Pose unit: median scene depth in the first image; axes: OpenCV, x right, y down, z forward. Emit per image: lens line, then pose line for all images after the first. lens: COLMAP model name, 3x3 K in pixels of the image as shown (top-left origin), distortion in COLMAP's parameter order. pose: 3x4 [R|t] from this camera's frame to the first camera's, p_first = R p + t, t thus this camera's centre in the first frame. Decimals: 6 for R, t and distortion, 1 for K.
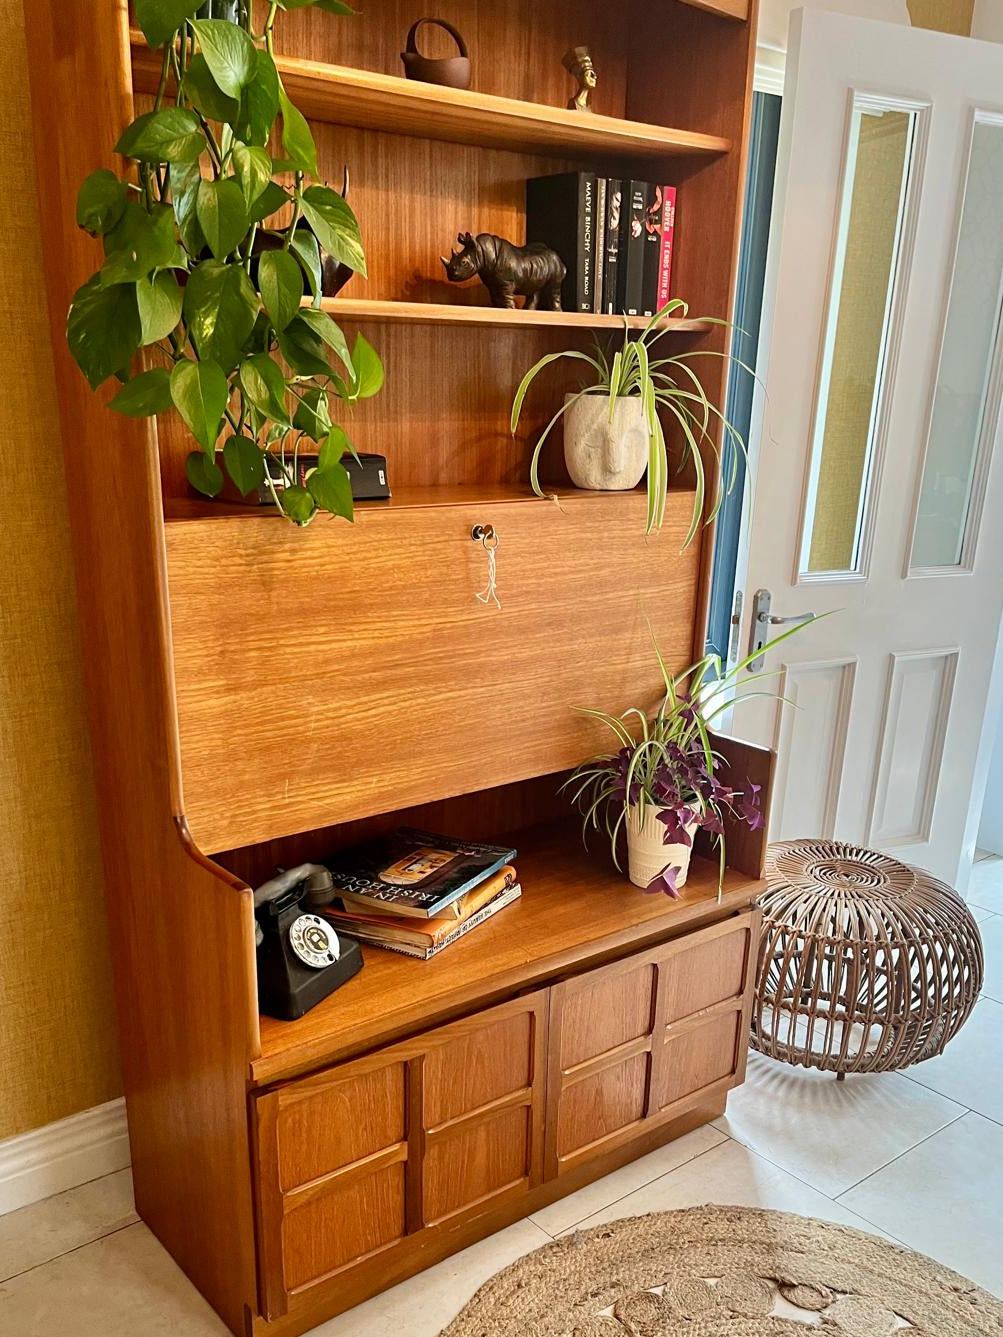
lens RADIAL K [[1213.3, 0, 512.4], [0, 1213.3, 819.7], [0, 0, 1]] dist [0.011728, 0.000000]
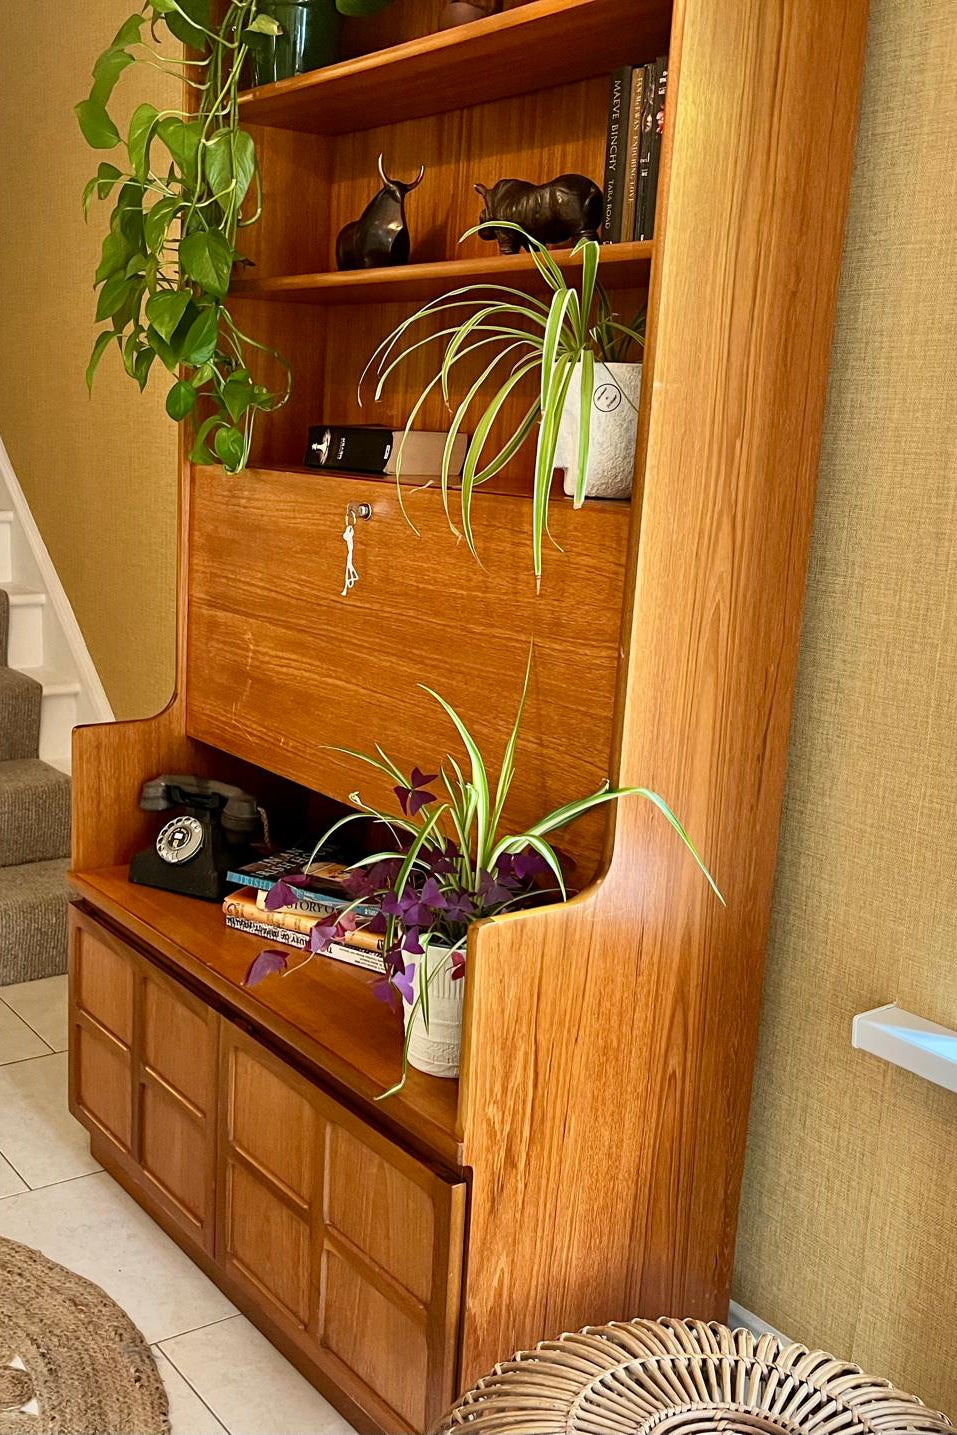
lens RADIAL K [[1462.0, 0, 322.2], [0, 1462.0, 733.8], [0, 0, 1]] dist [0.009002, 0.000000]
pose [[-0.110822, 0.190244, -0.975462, 1.007009], [-0.380814, 0.898466, 0.218492, -0.298477], [0.917986, 0.395684, -0.027123, 1.018241]]
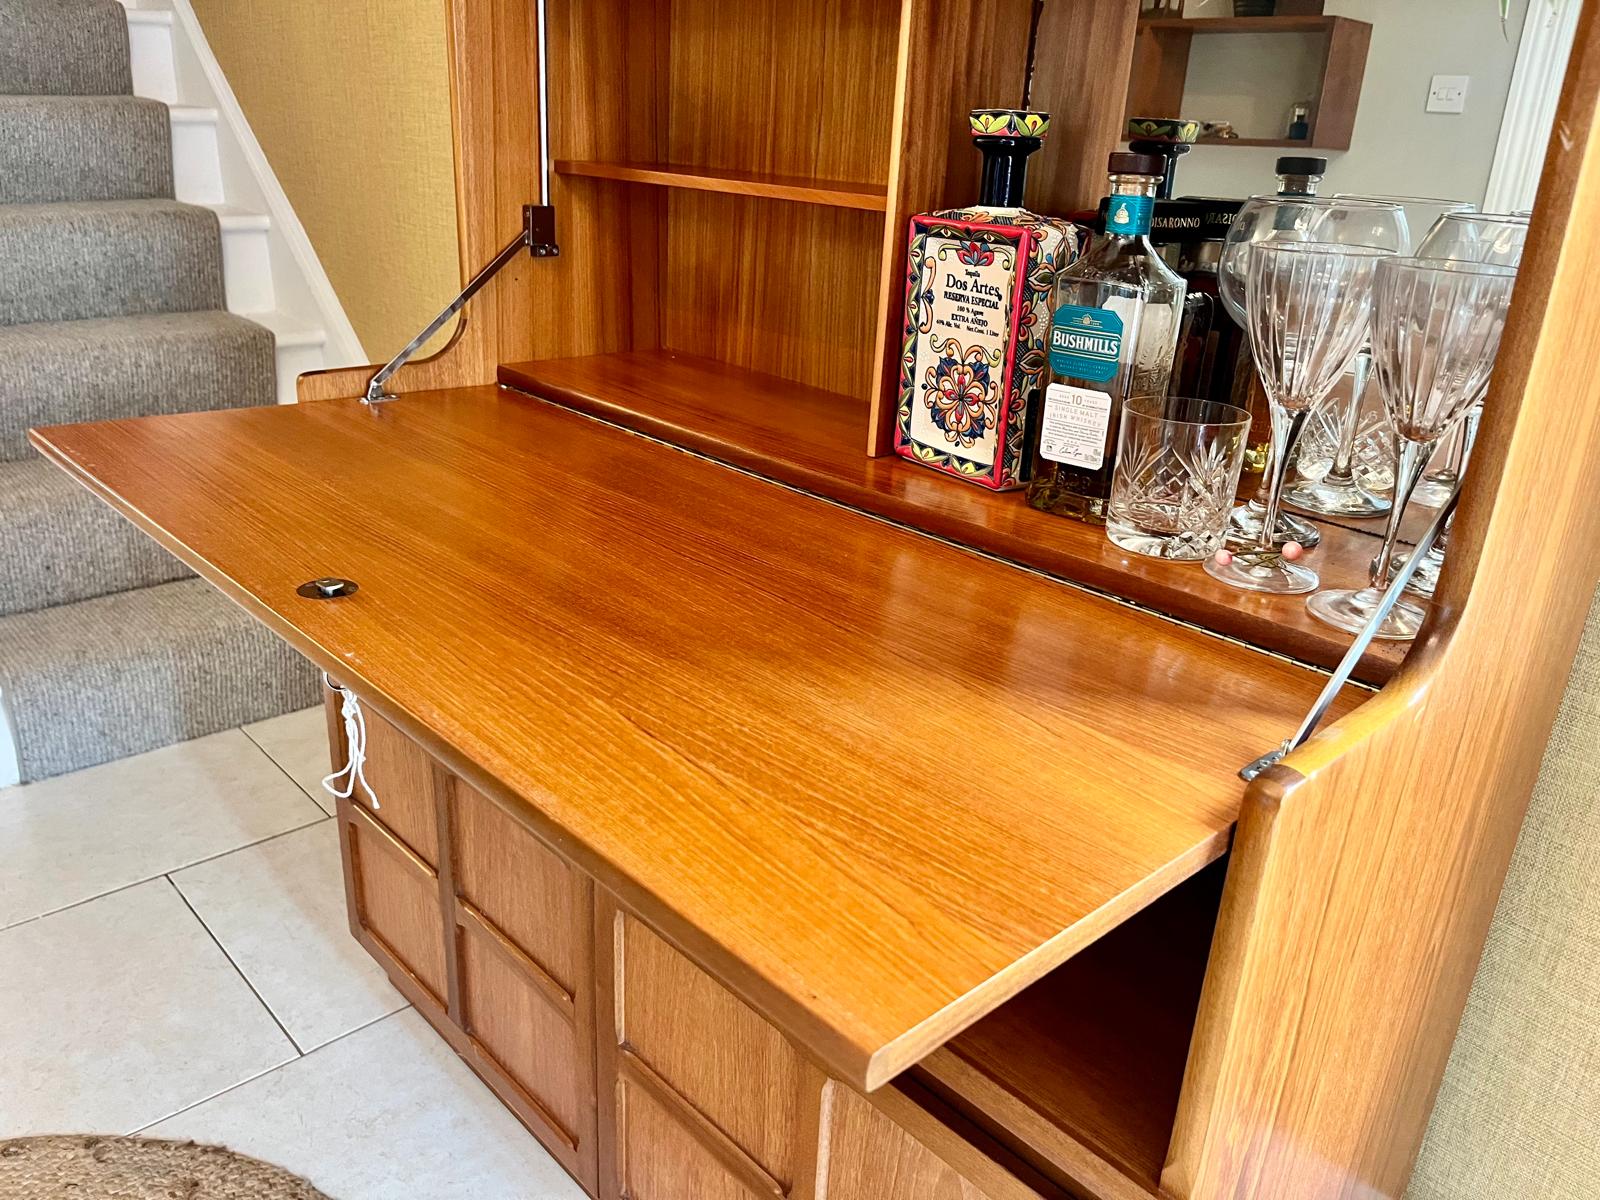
lens RADIAL K [[1211.8, 0, 804.7], [0, 1211.8, 614.8], [0, 0, 1]] dist [0.042579, -0.082994]
pose [[0.077106, 0.359237, -0.930056, 0.481712], [-0.392822, 0.868325, 0.302826, -0.140539], [0.916376, 0.341996, 0.208069, 0.942462]]
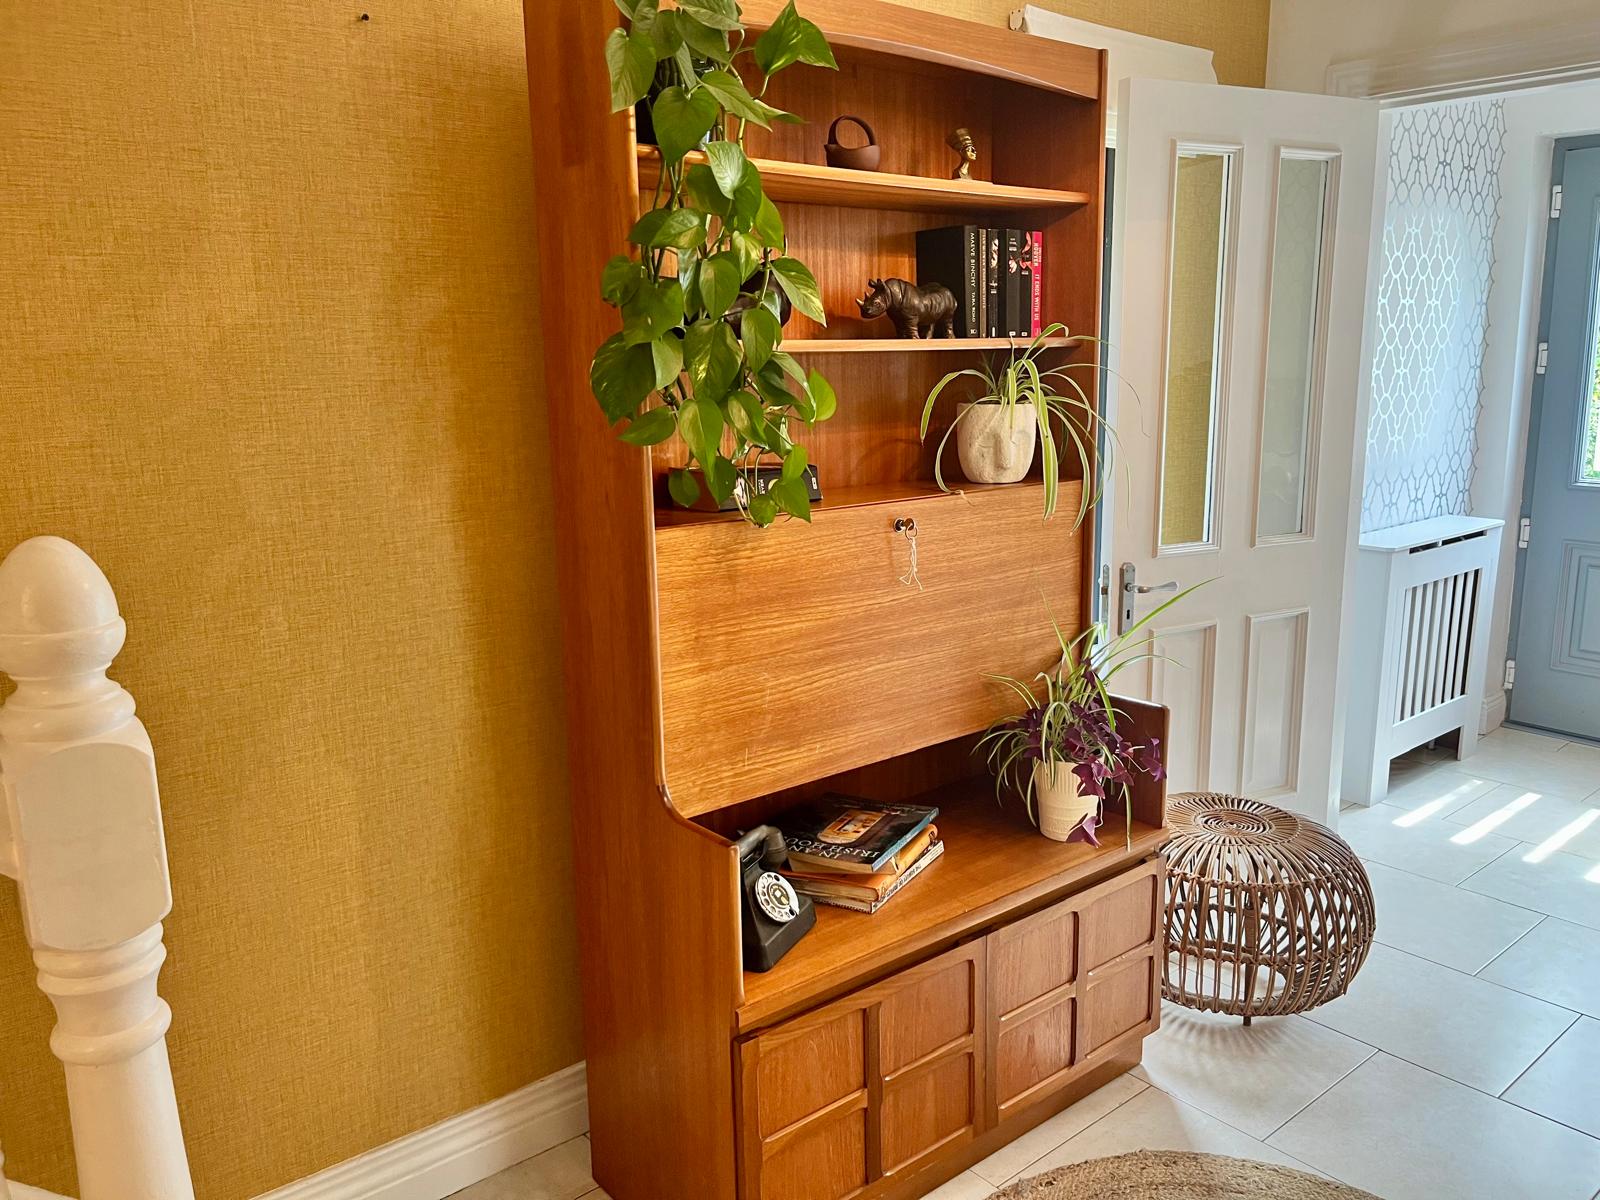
lens RADIAL K [[1211.8, 0, 805.6], [0, 1211.8, 603.9], [0, 0, 1]] dist [0.042579, -0.082994]
pose [[0.998933, -0.045340, -0.008839, -0.105521], [0.043305, 0.985765, -0.162457, 0.017353], [0.016079, 0.161900, 0.986676, -0.111139]]
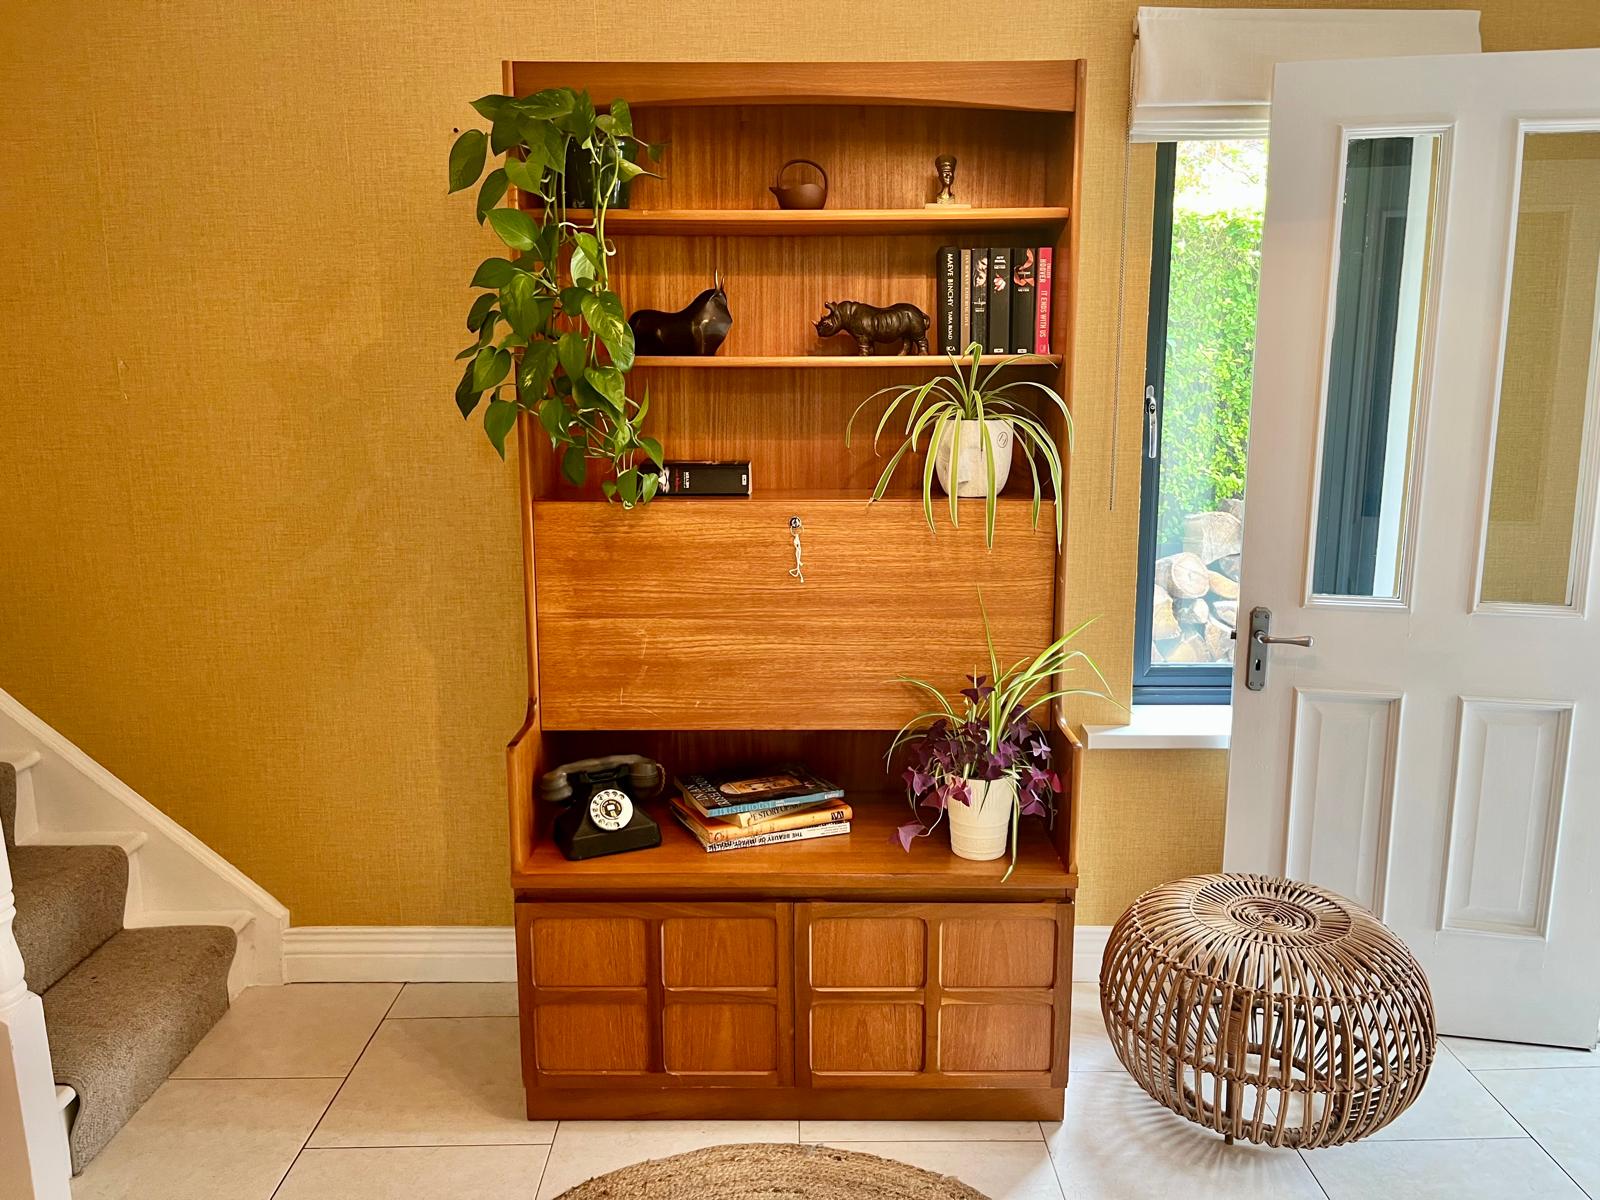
lens RADIAL K [[1211.8, 0, 801.3], [0, 1211.8, 595.3], [0, 0, 1]] dist [0.042579, -0.082994]
pose [[0.771335, 0.085072, -0.630718, 0.751689], [-0.202079, 0.972479, -0.115964, -0.015458], [0.603495, 0.216902, 0.767299, 0.042067]]
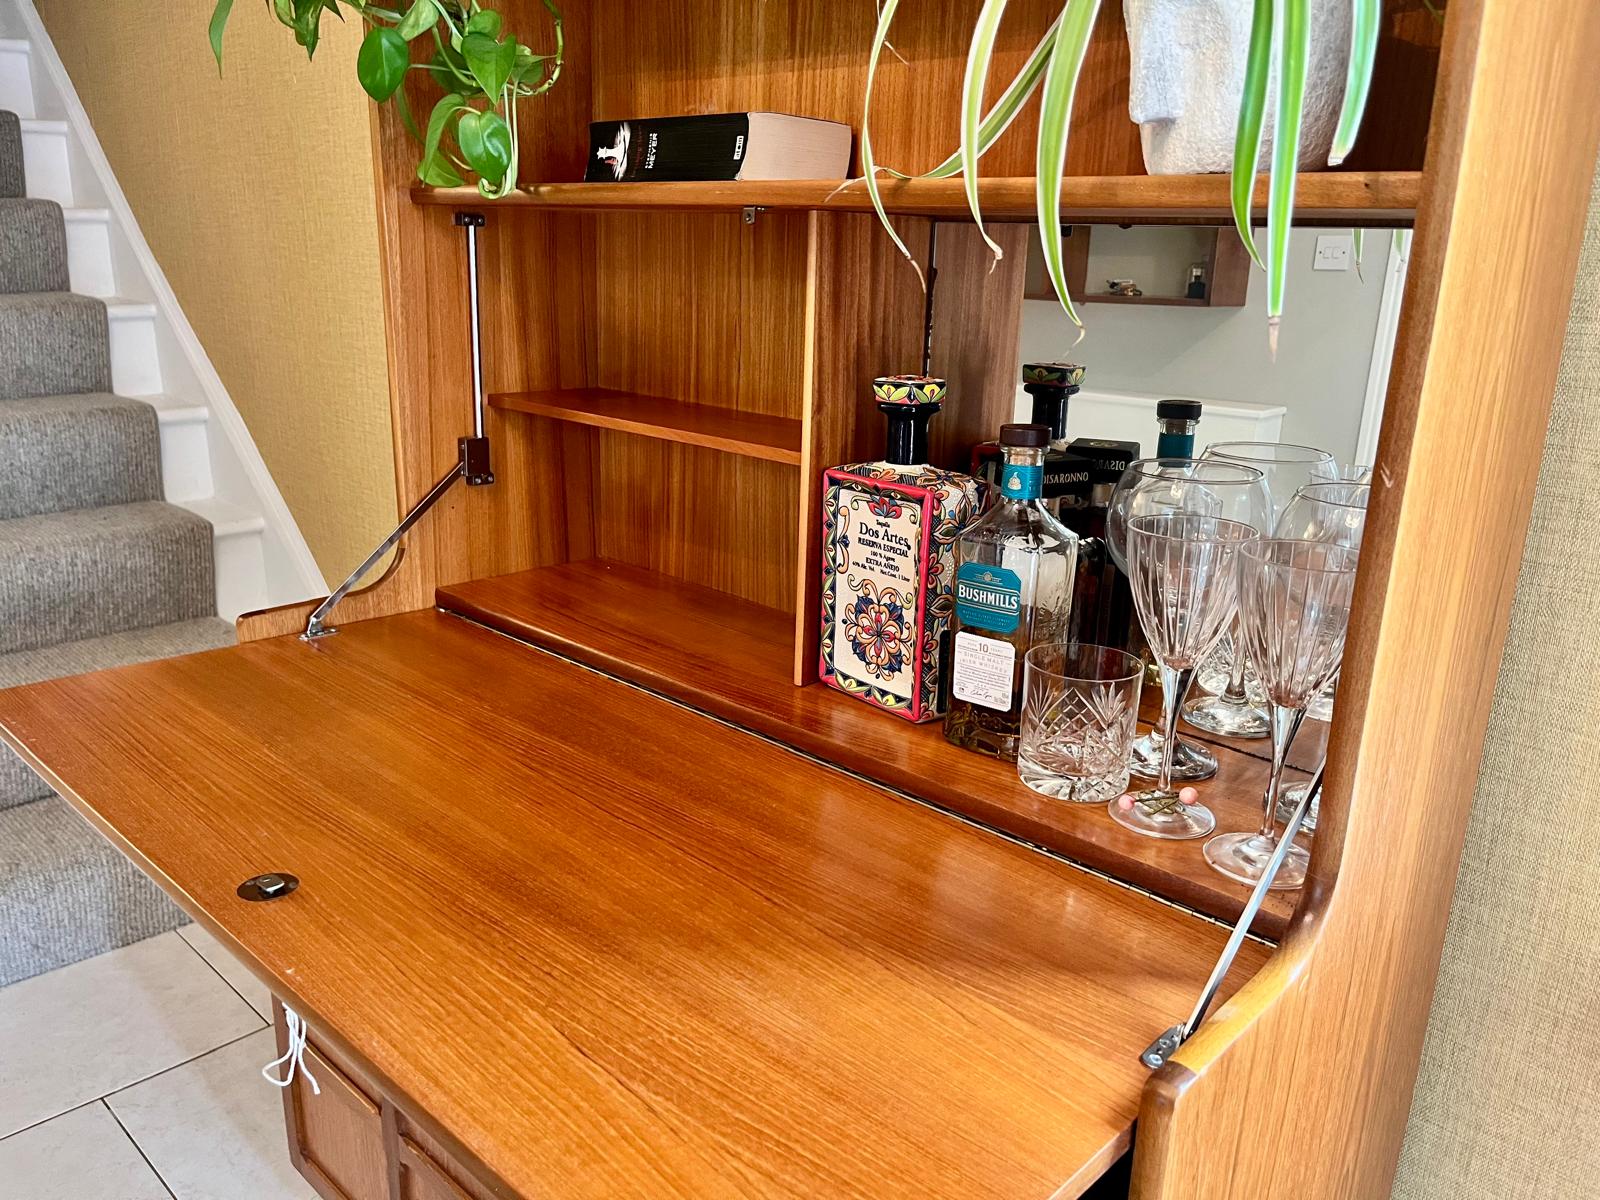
lens RADIAL K [[1211.8, 0, 814.8], [0, 1211.8, 610.8], [0, 0, 1]] dist [0.042579, -0.082994]
pose [[0.137018, 0.266874, -0.953941, 0.488106], [-0.369898, 0.907146, 0.200653, -0.200437], [0.918913, 0.325368, 0.223012, 0.926929]]
